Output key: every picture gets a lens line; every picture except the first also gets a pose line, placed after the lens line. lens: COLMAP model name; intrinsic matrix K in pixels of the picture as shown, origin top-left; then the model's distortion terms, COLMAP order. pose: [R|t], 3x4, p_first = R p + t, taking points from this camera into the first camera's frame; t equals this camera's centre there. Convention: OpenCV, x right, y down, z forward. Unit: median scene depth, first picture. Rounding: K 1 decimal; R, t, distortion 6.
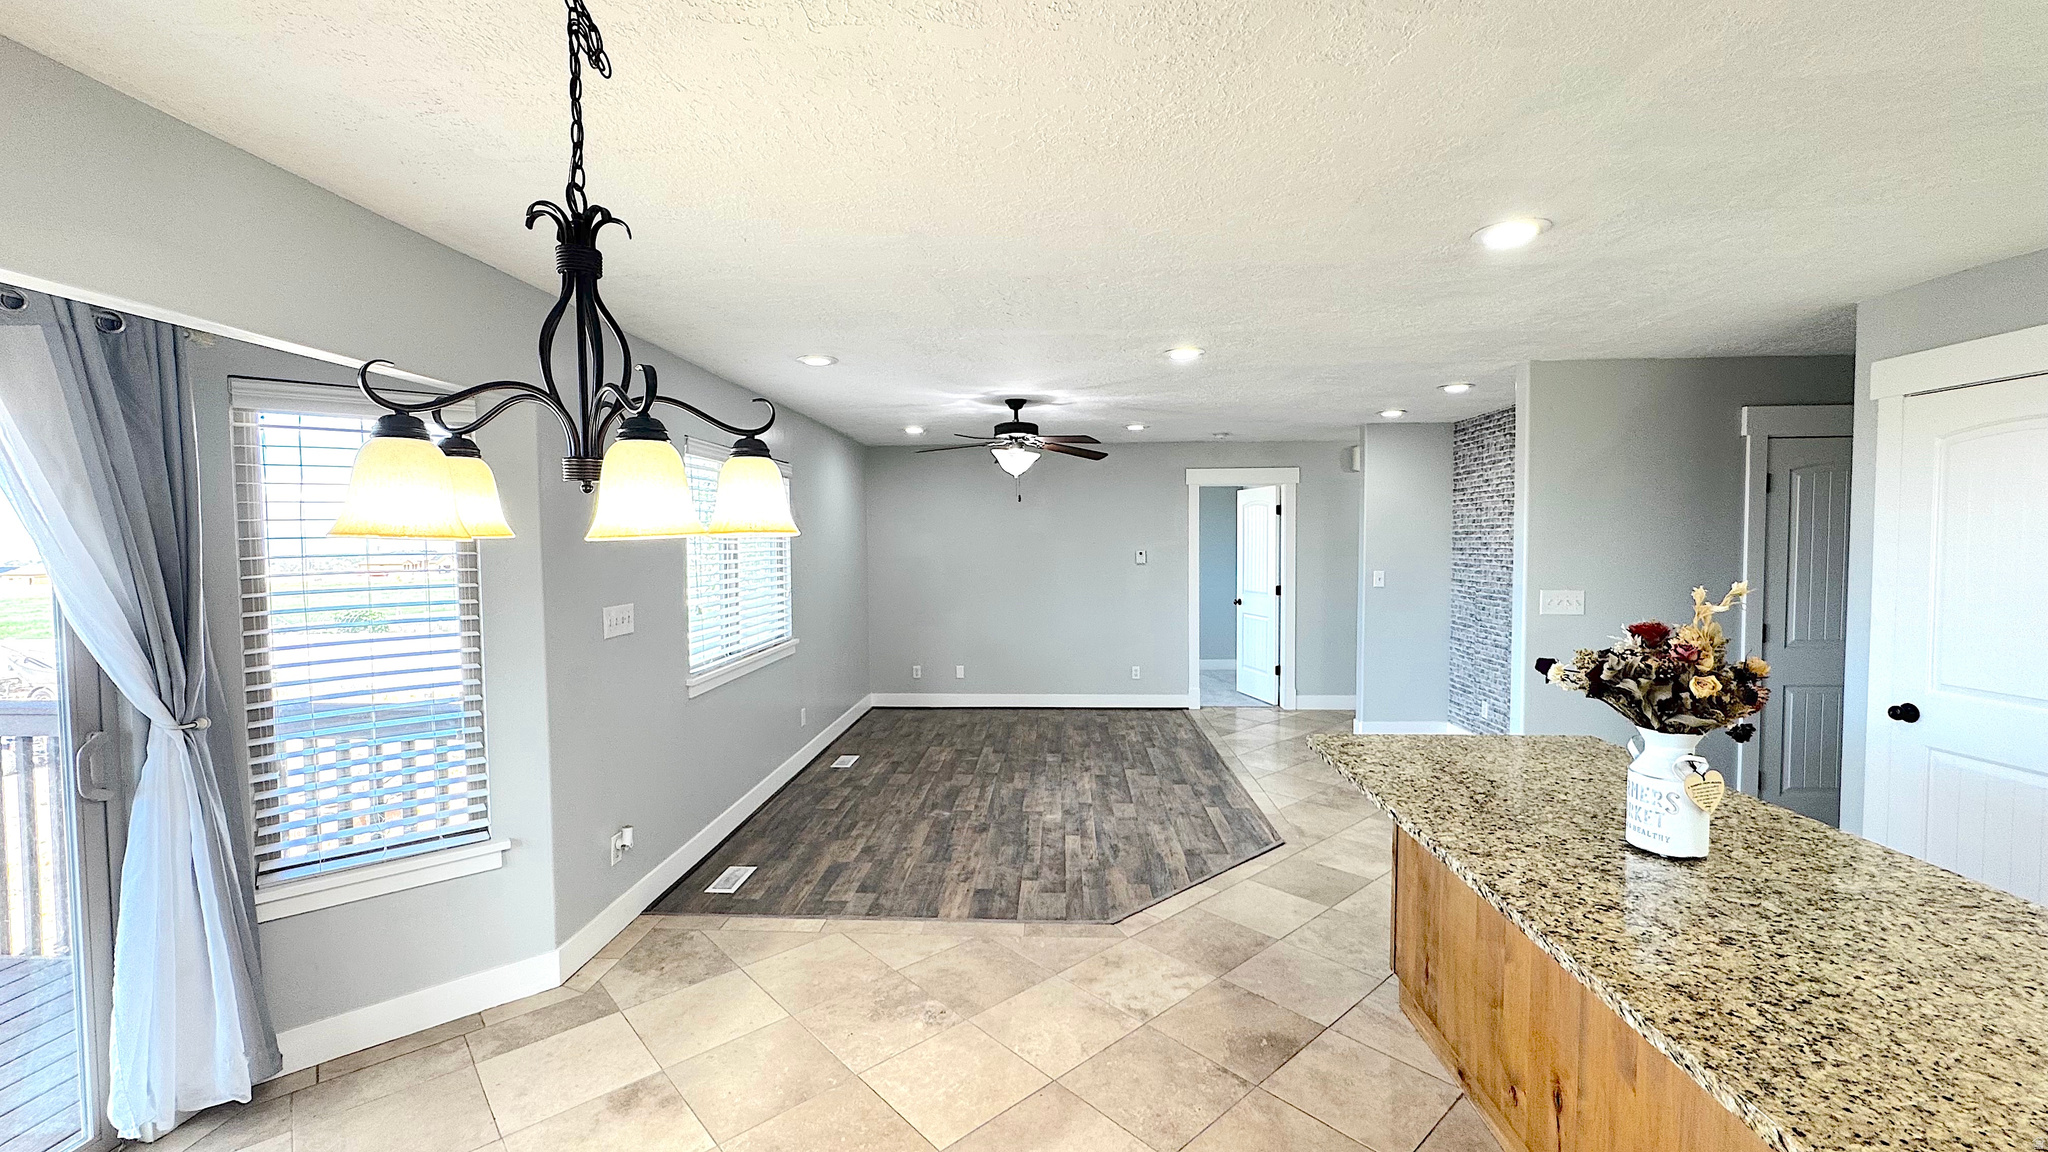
lens RADIAL K [[818.3, 0, 1024.0], [0, 818.3, 576.0], [0, 0, 1]] dist [-0.002845, 0.000045]
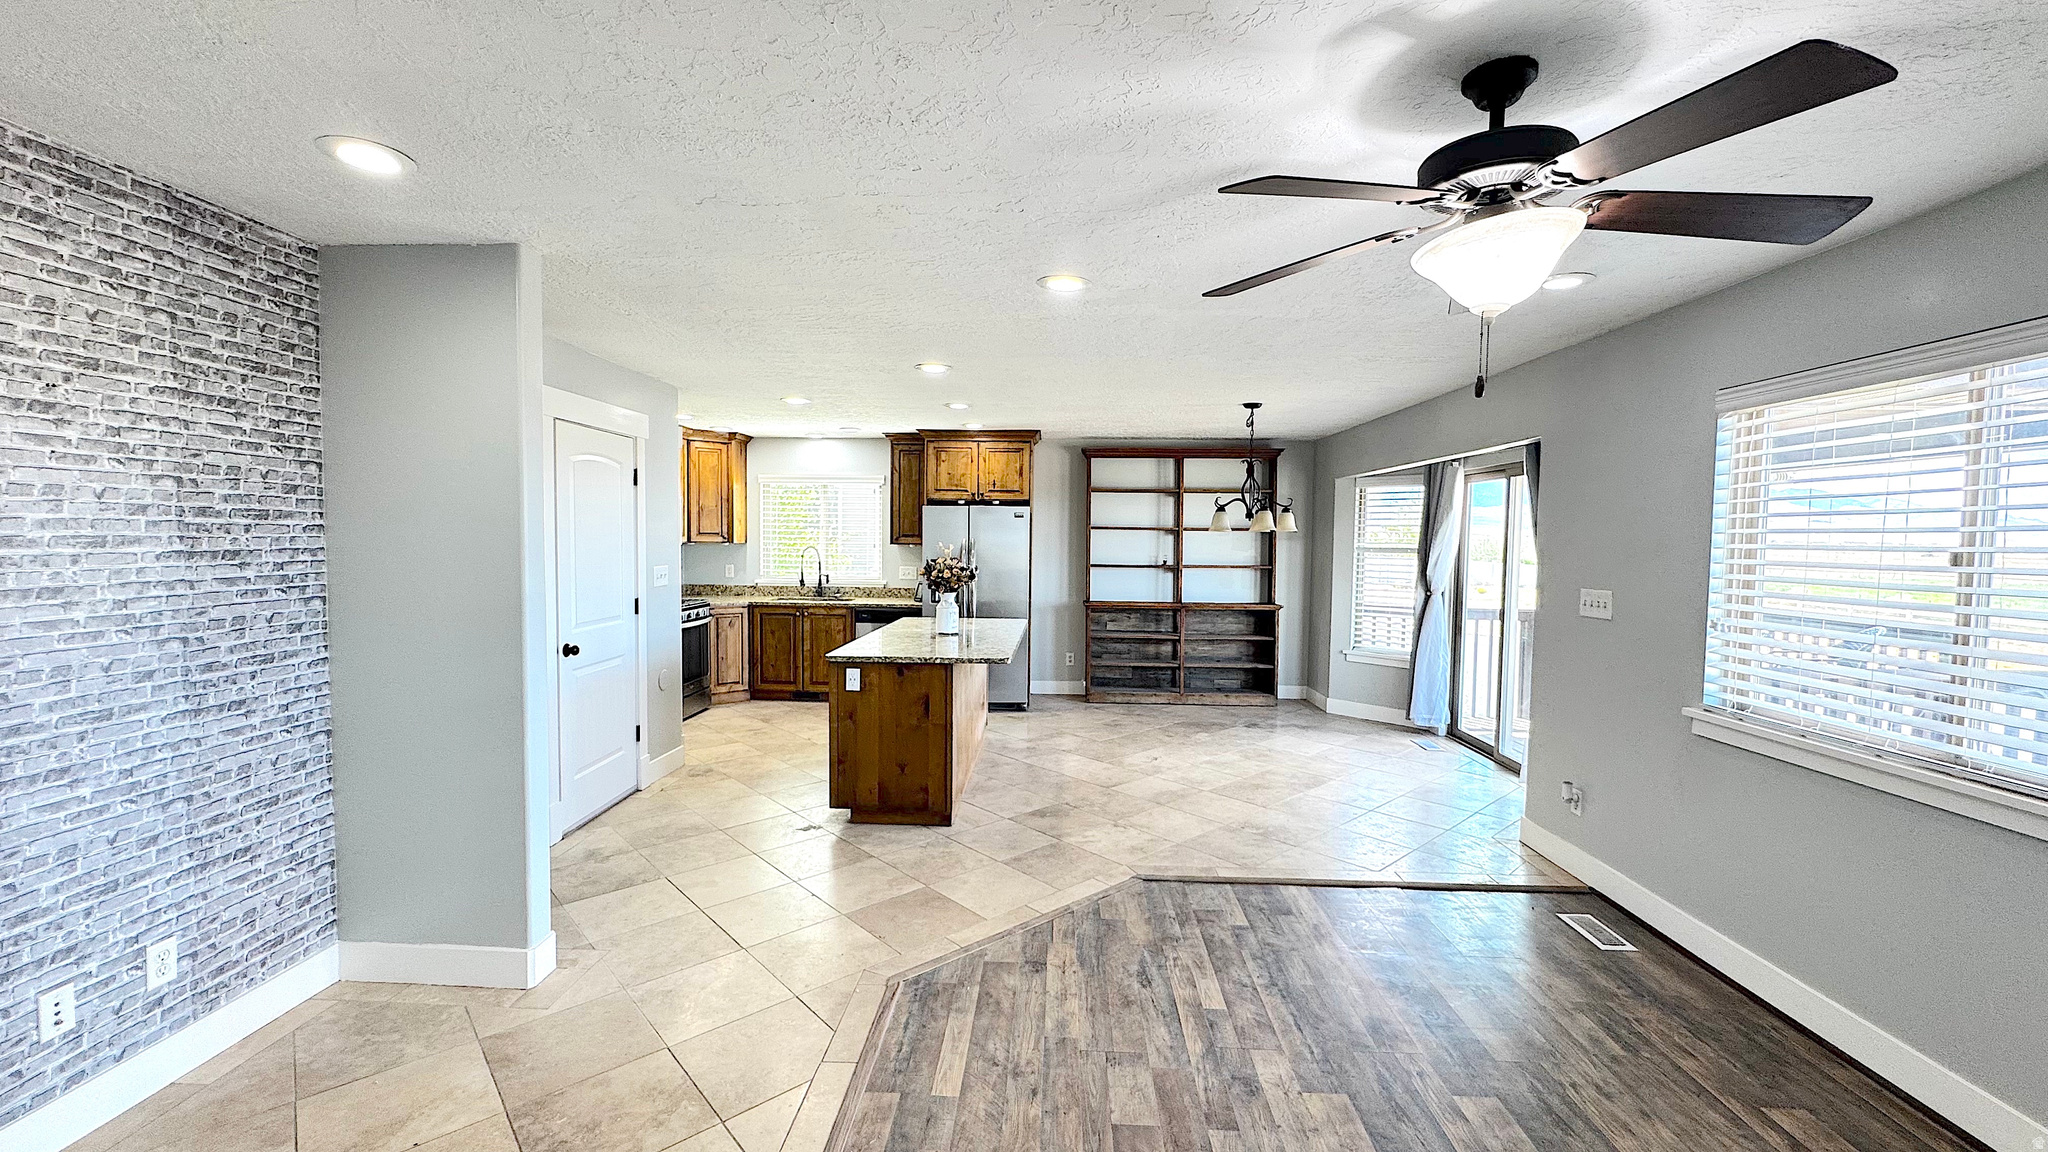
lens RADIAL K [[818.3, 0, 1024.0], [0, 818.3, 576.0], [0, 0, 1]] dist [-0.002845, 0.000045]
pose [[-0.999986, -0.004882, -0.001839, 0.267620], [-0.005030, 0.995793, 0.091496, -0.077507], [0.001385, 0.091504, -0.995804, 2.056483]]
